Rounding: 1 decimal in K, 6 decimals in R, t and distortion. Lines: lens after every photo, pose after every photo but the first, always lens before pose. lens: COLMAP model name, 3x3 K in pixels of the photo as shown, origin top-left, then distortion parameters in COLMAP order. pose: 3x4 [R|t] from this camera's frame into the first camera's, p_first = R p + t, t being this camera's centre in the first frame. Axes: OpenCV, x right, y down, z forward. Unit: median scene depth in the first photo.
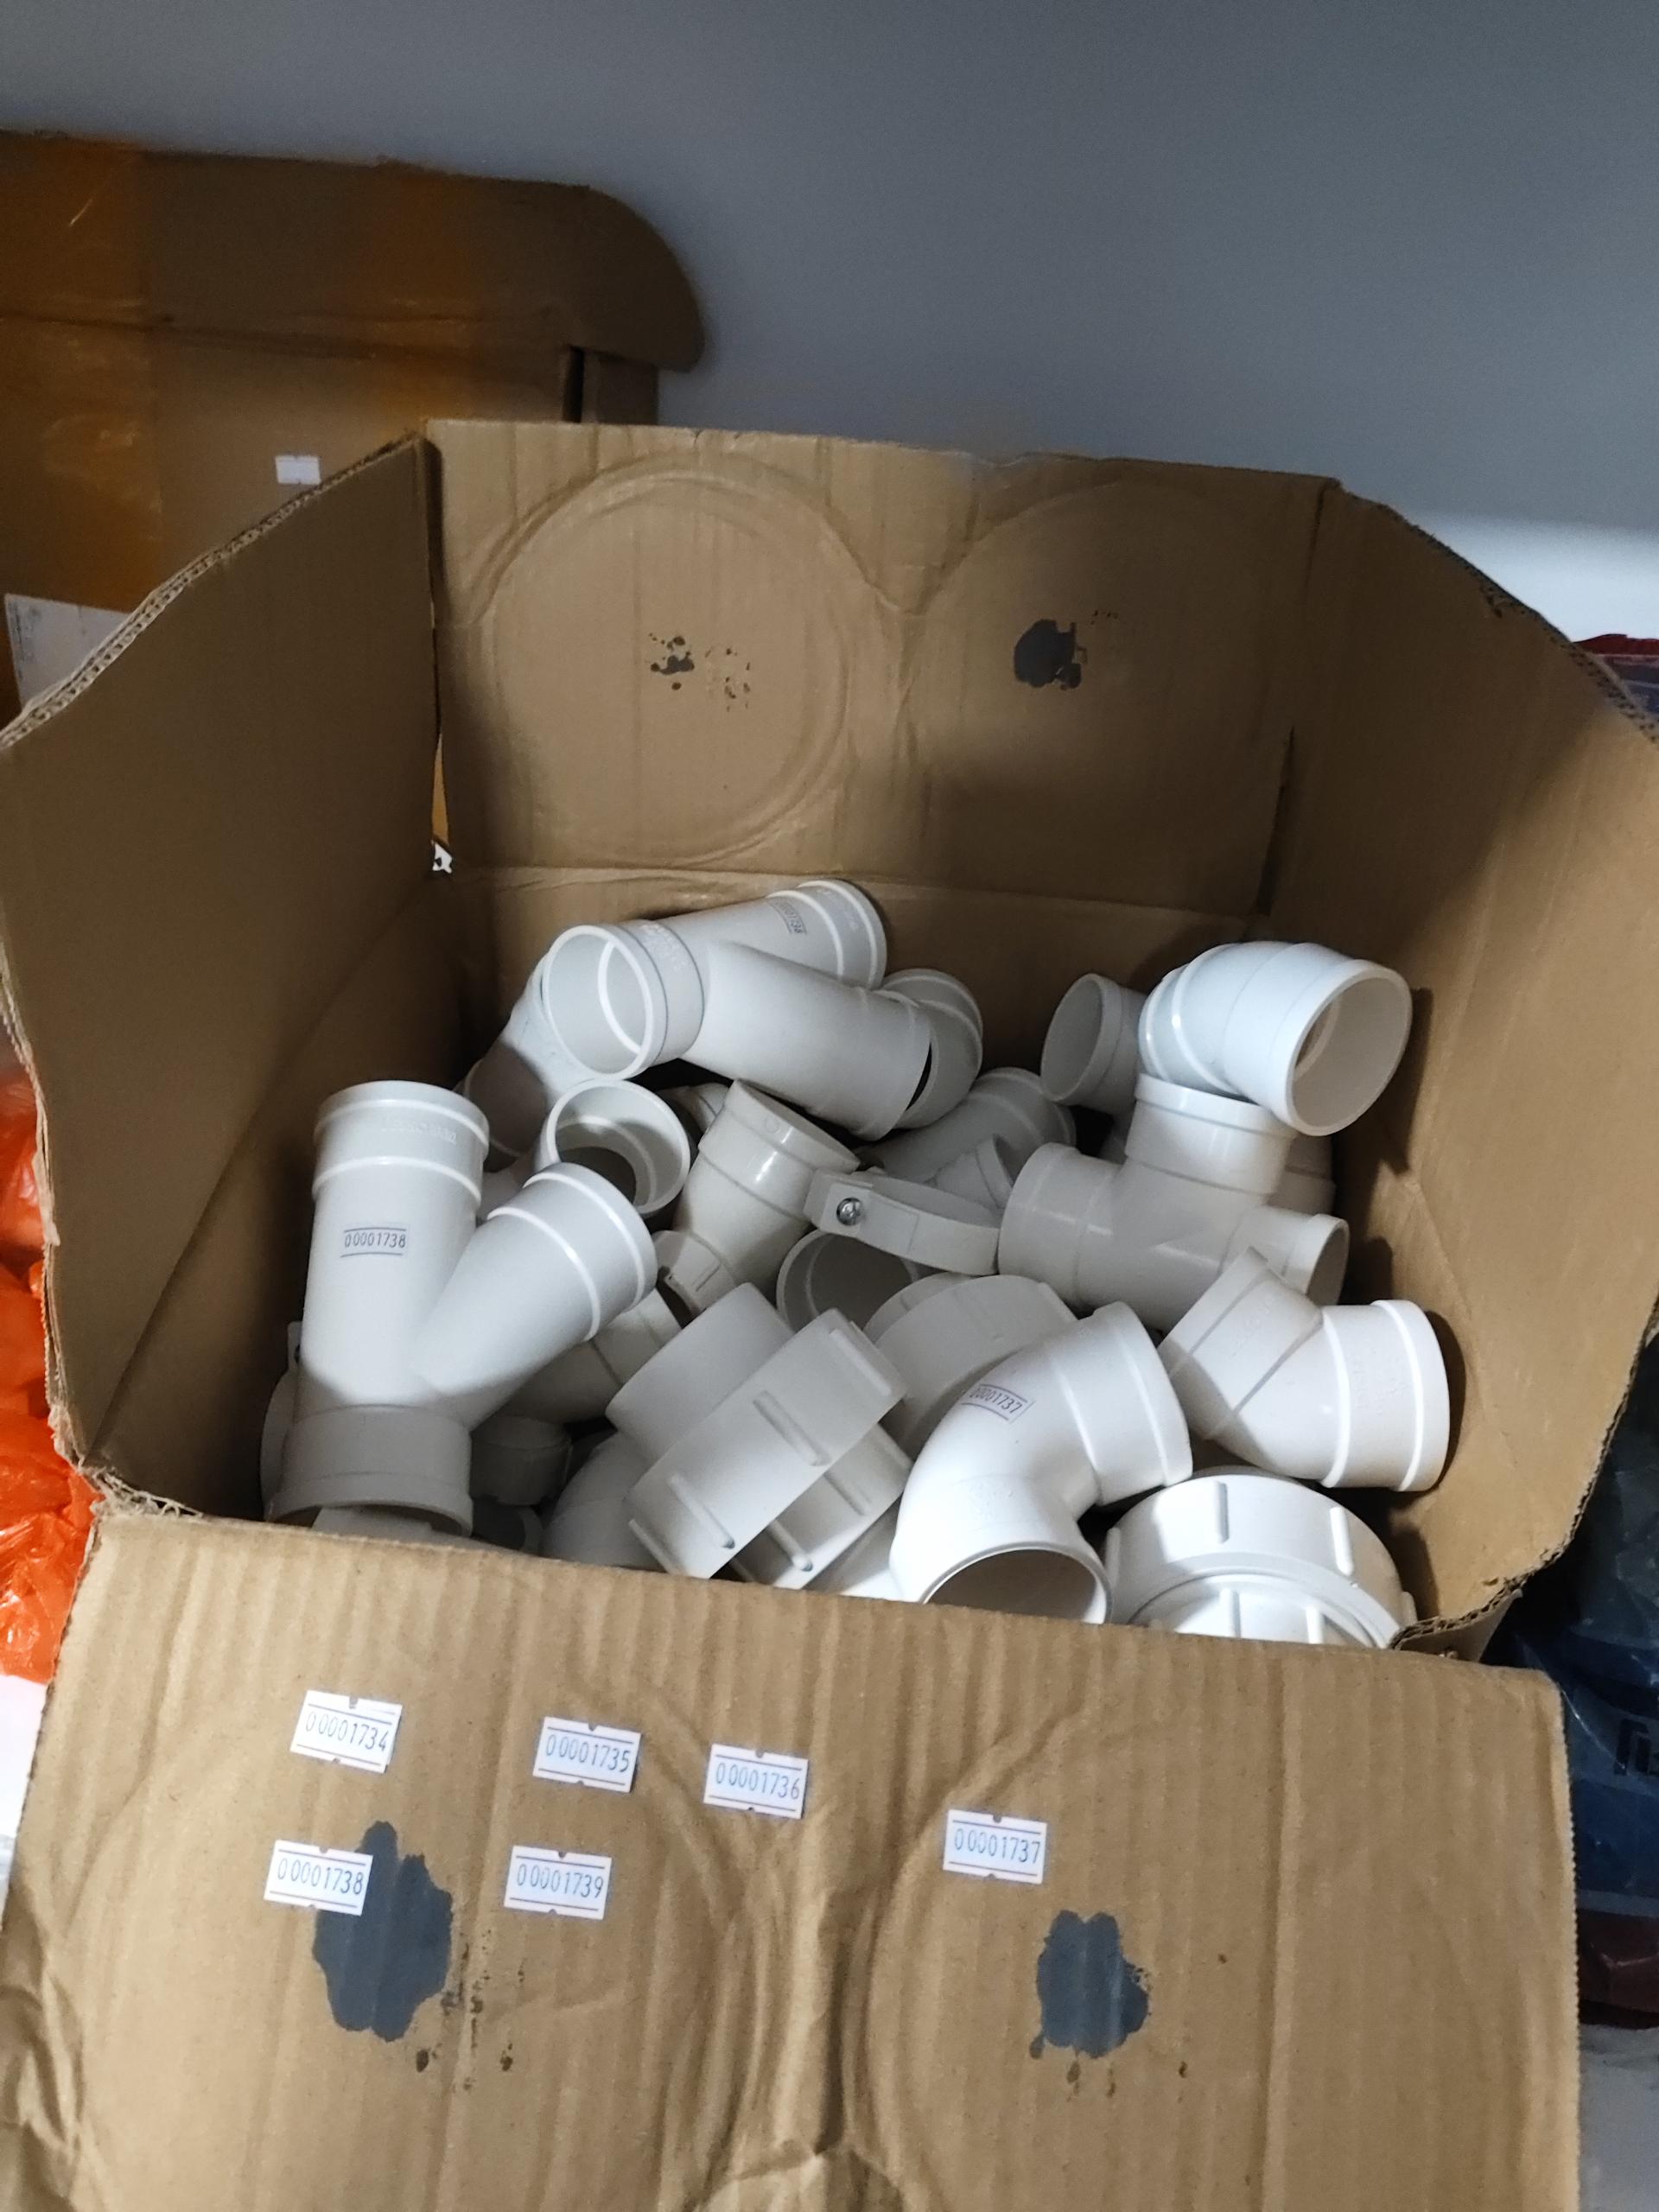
lens RADIAL K [[1567.7, 0, 821.6], [0, 1567.7, 1106.0], [0, 0, 1]] dist [0.025766, -0.046061]
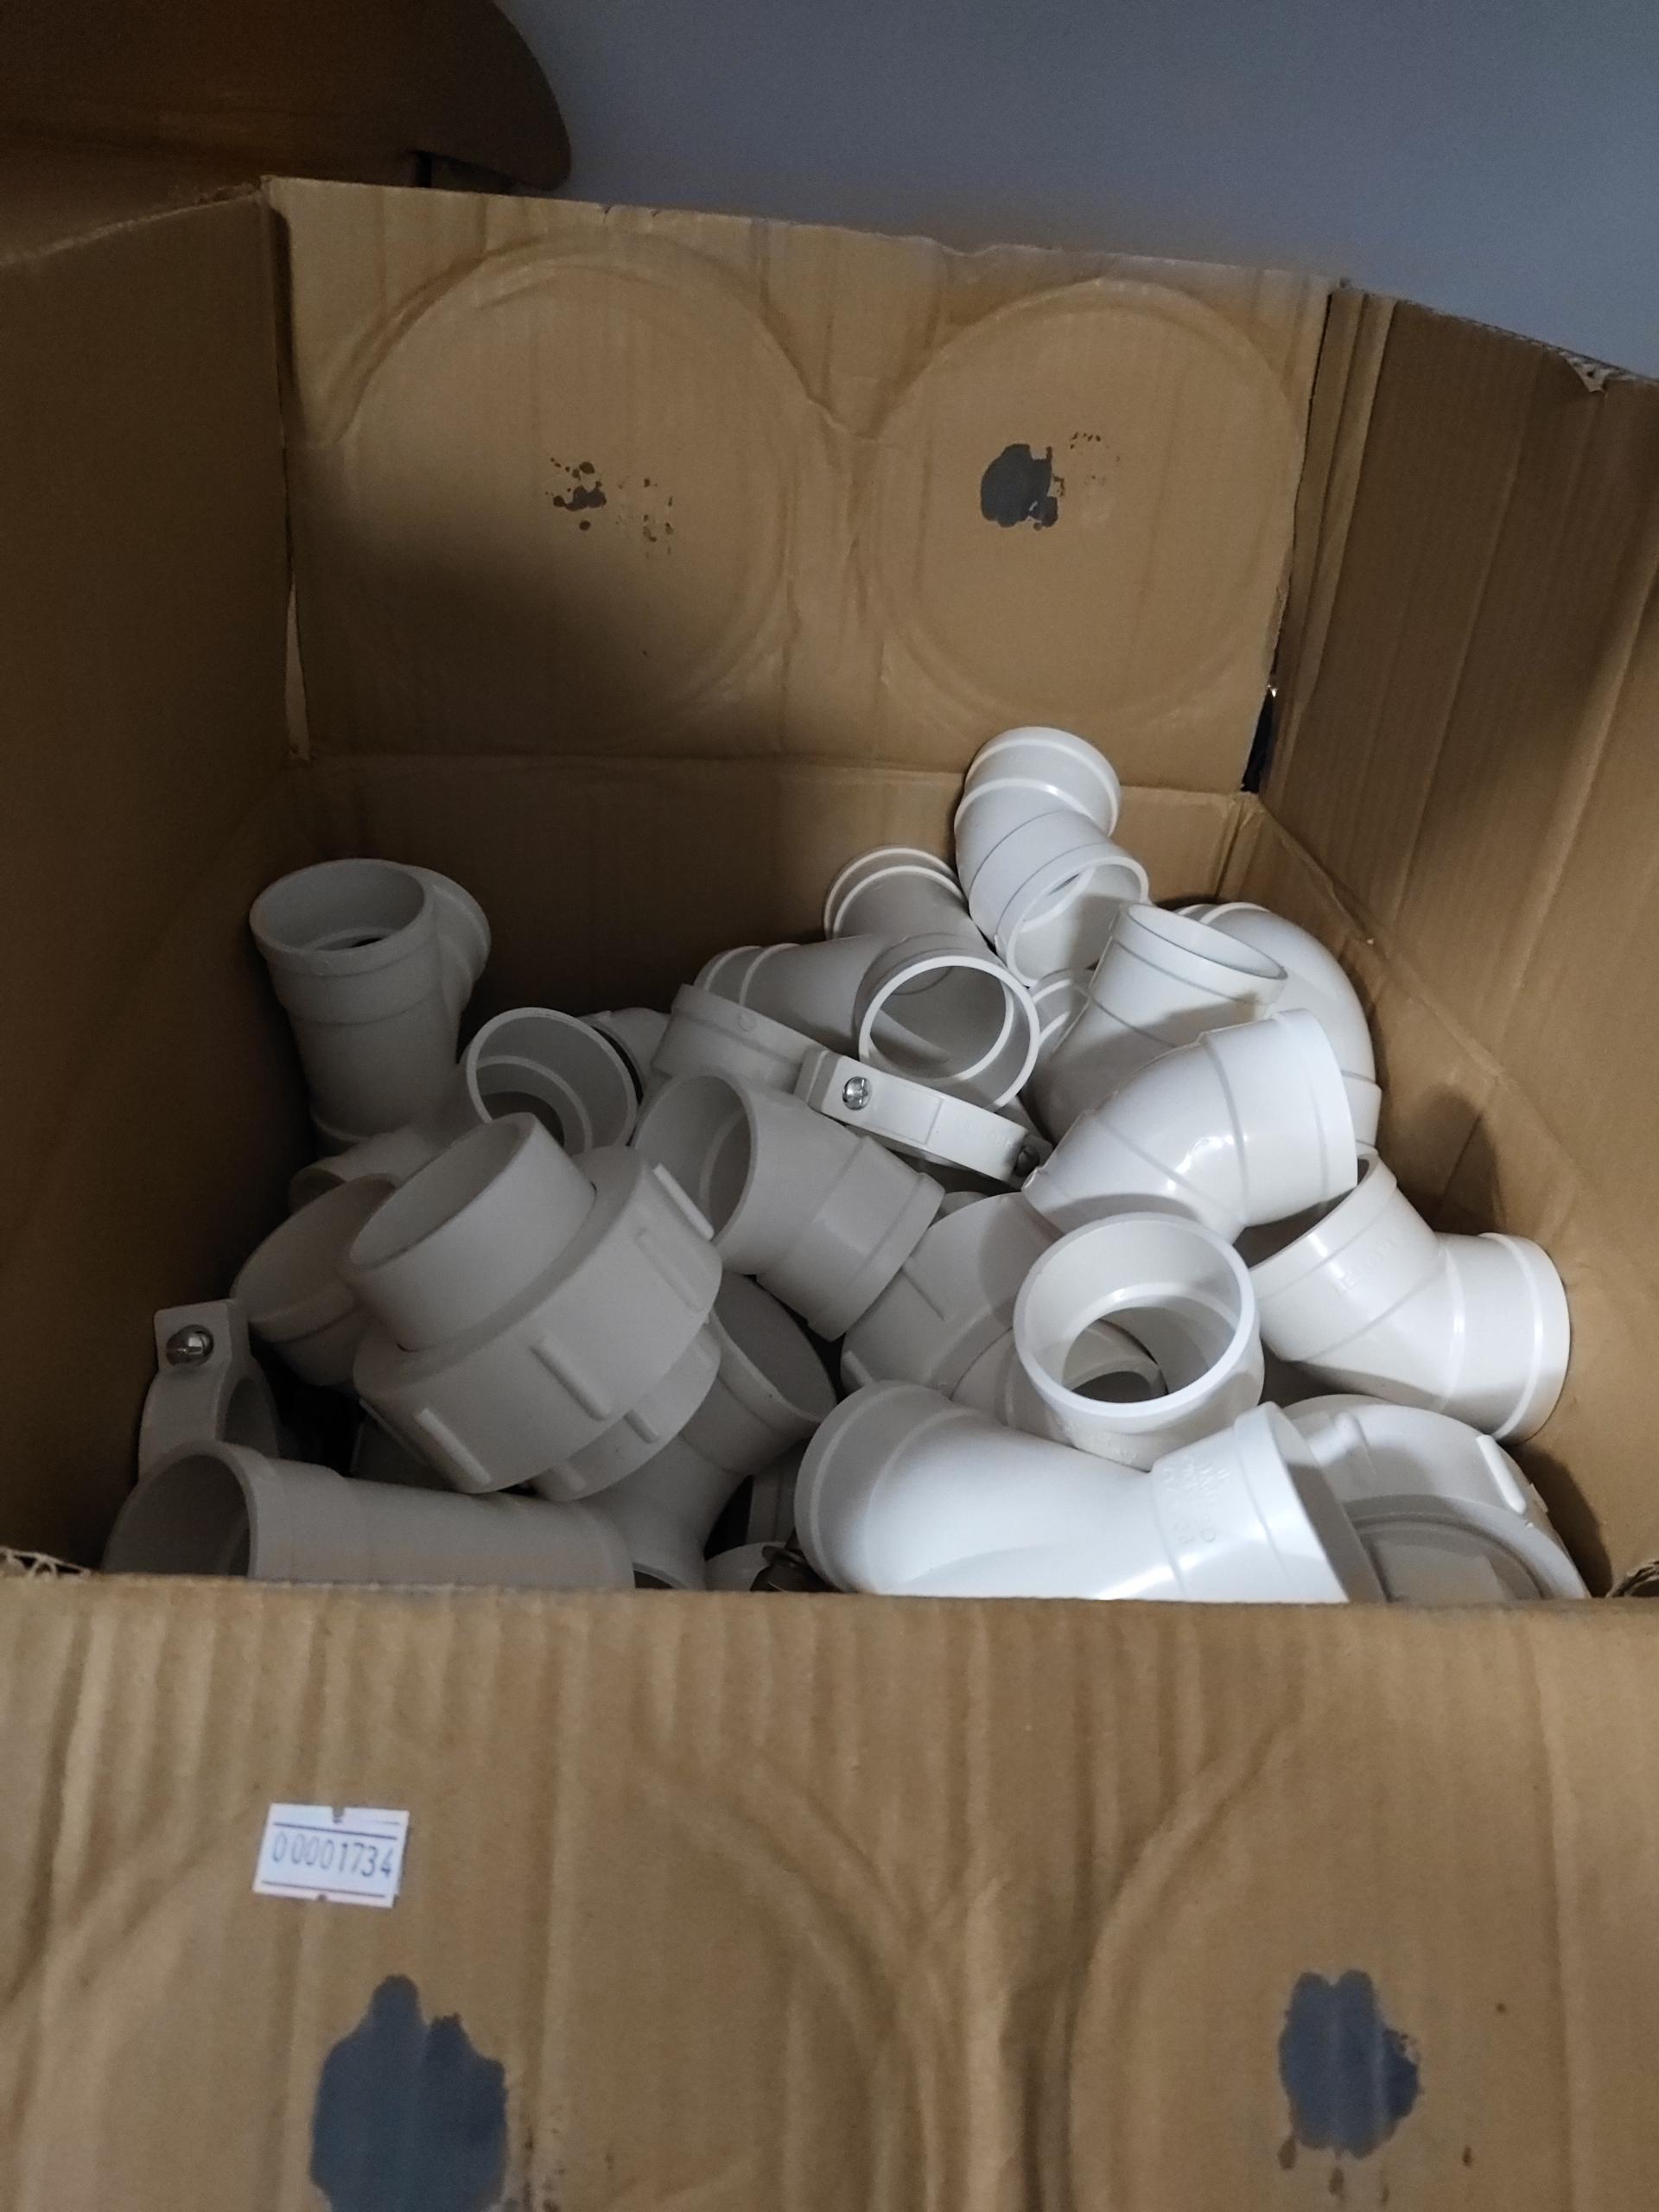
lens RADIAL K [[1567.7, 0, 857.5], [0, 1567.7, 1099.3], [0, 0, 1]] dist [0.025766, -0.046061]
pose [[0.988179, -0.051072, 0.144547, -0.152716], [0.049098, 0.998646, 0.017196, 0.054403], [-0.145229, -0.009895, 0.989349, 0.263488]]
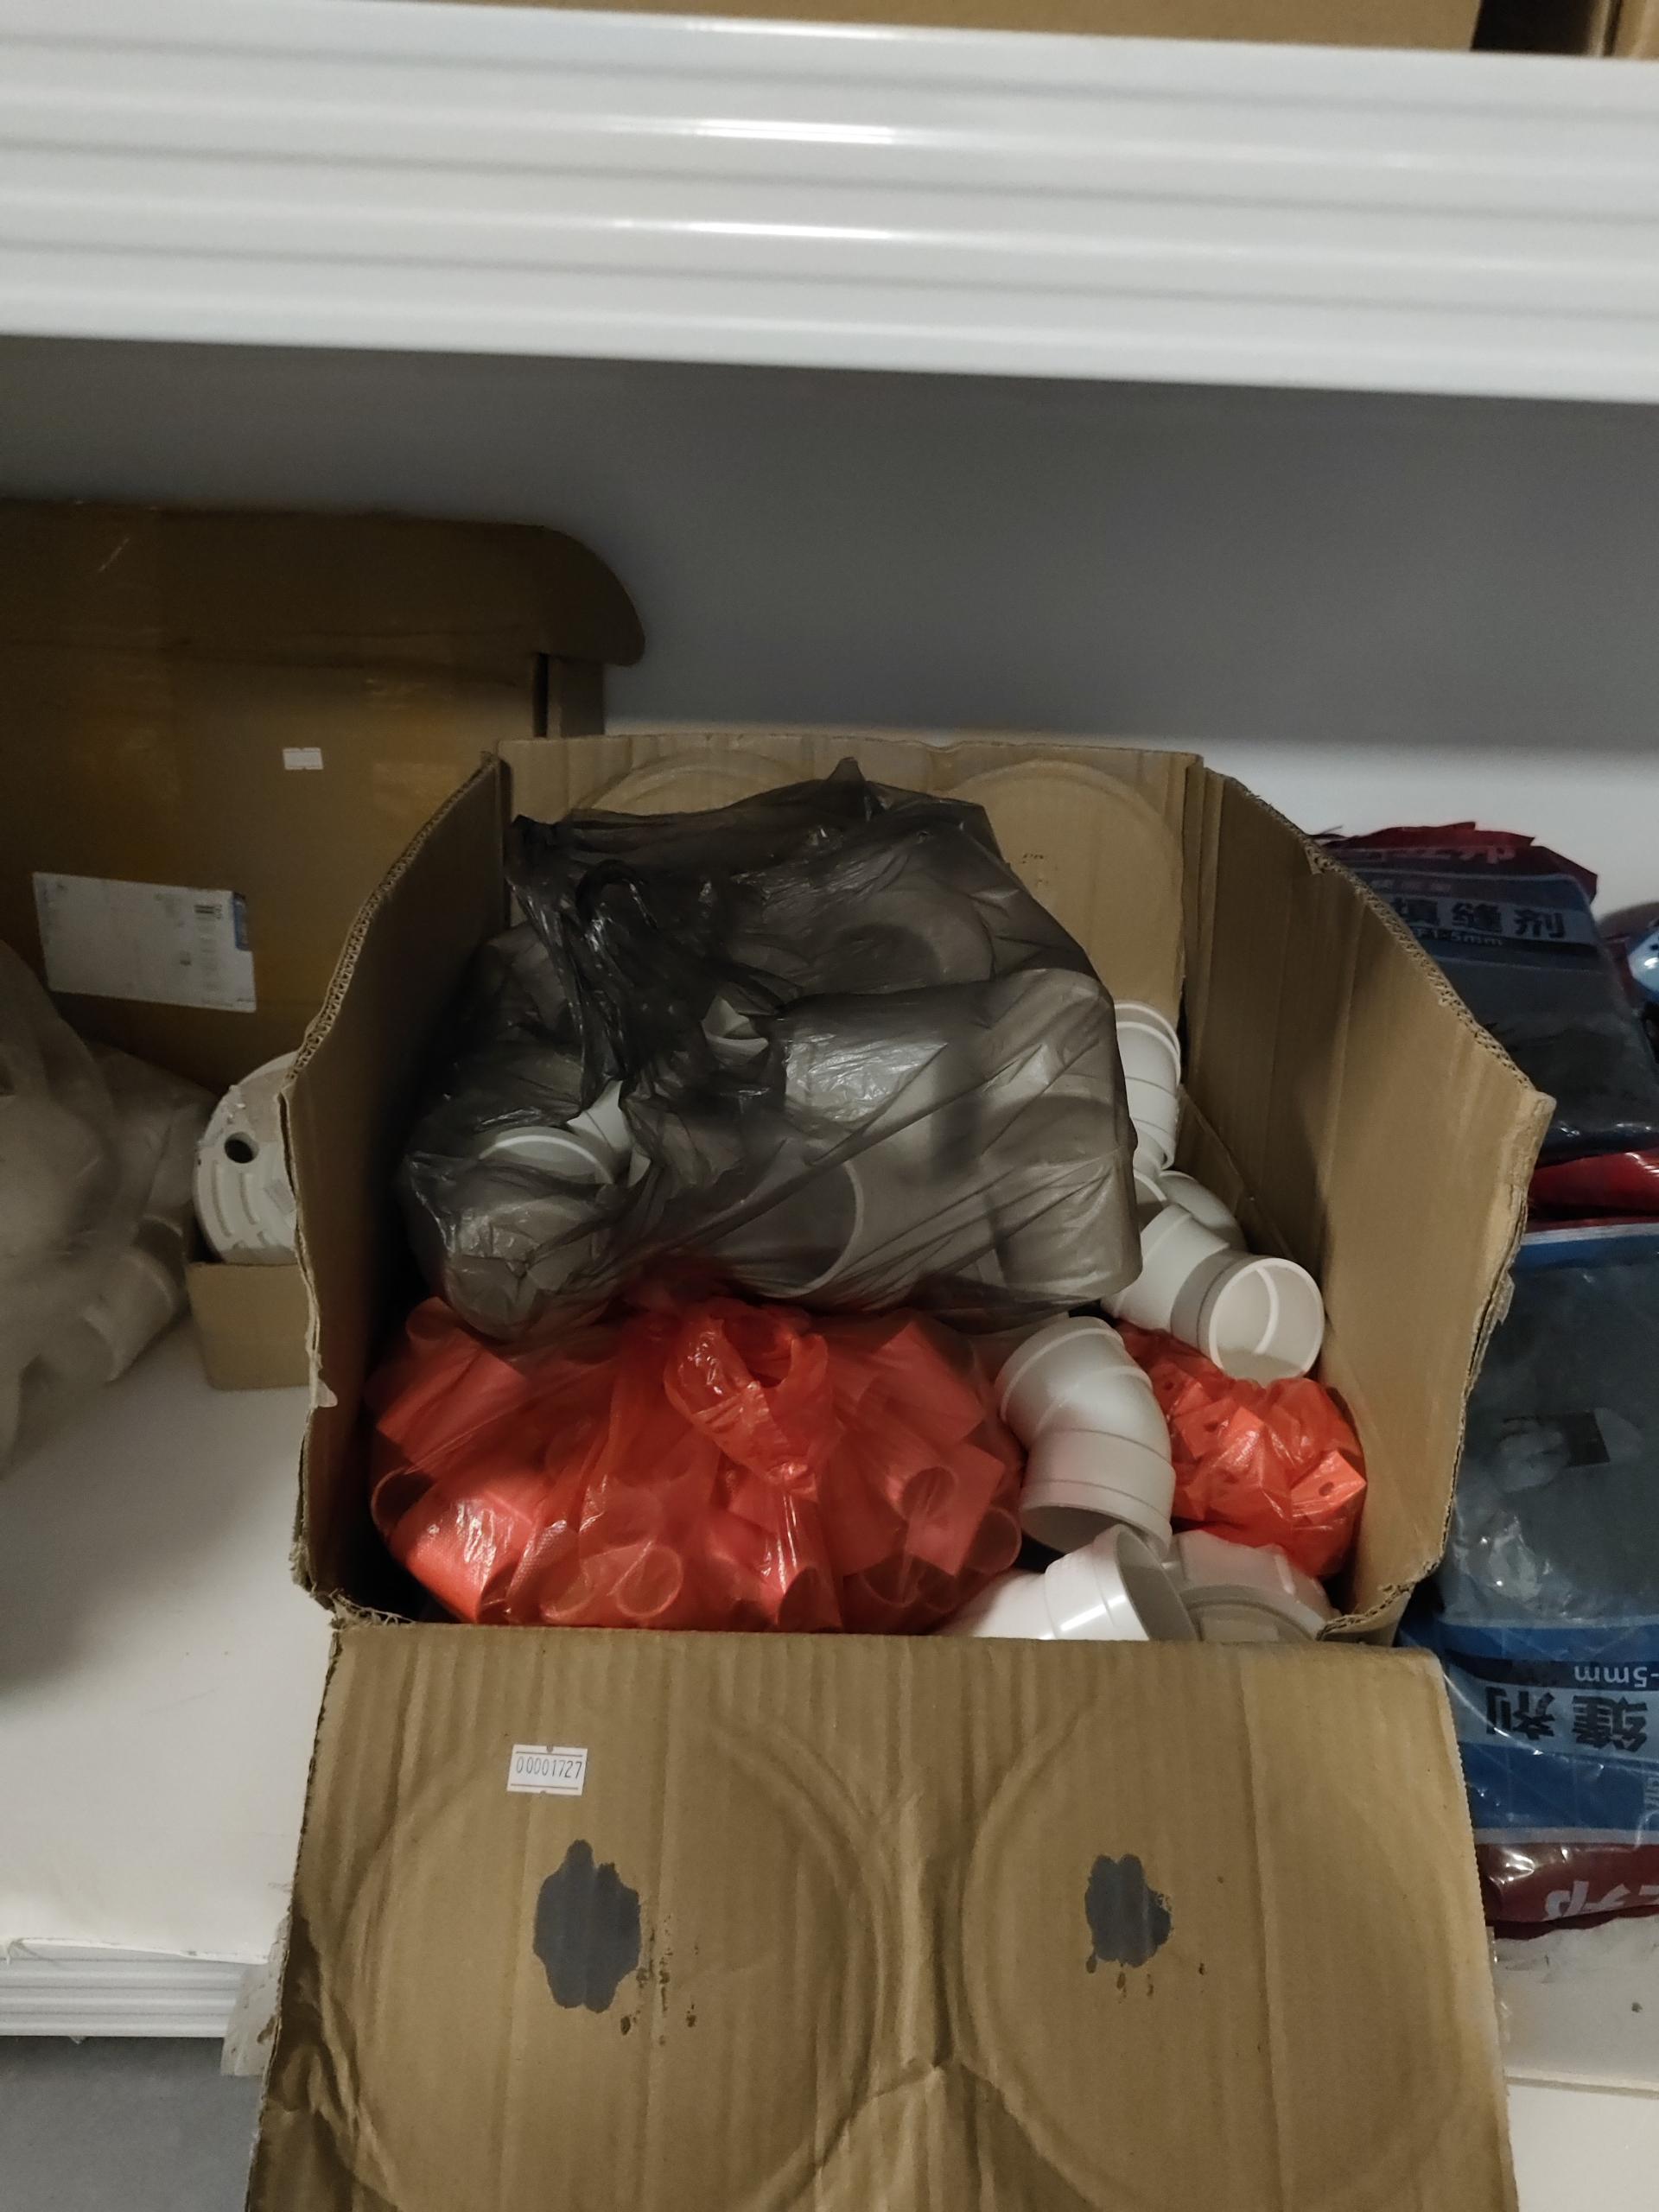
lens RADIAL K [[1567.7, 0, 860.5], [0, 1567.7, 1072.6], [0, 0, 1]] dist [0.025766, -0.046061]
pose [[0.994463, -0.064121, 0.083260, -0.114609], [0.079250, 0.977904, -0.193451, 0.102714], [-0.069016, 0.198978, 0.977571, -0.414748]]
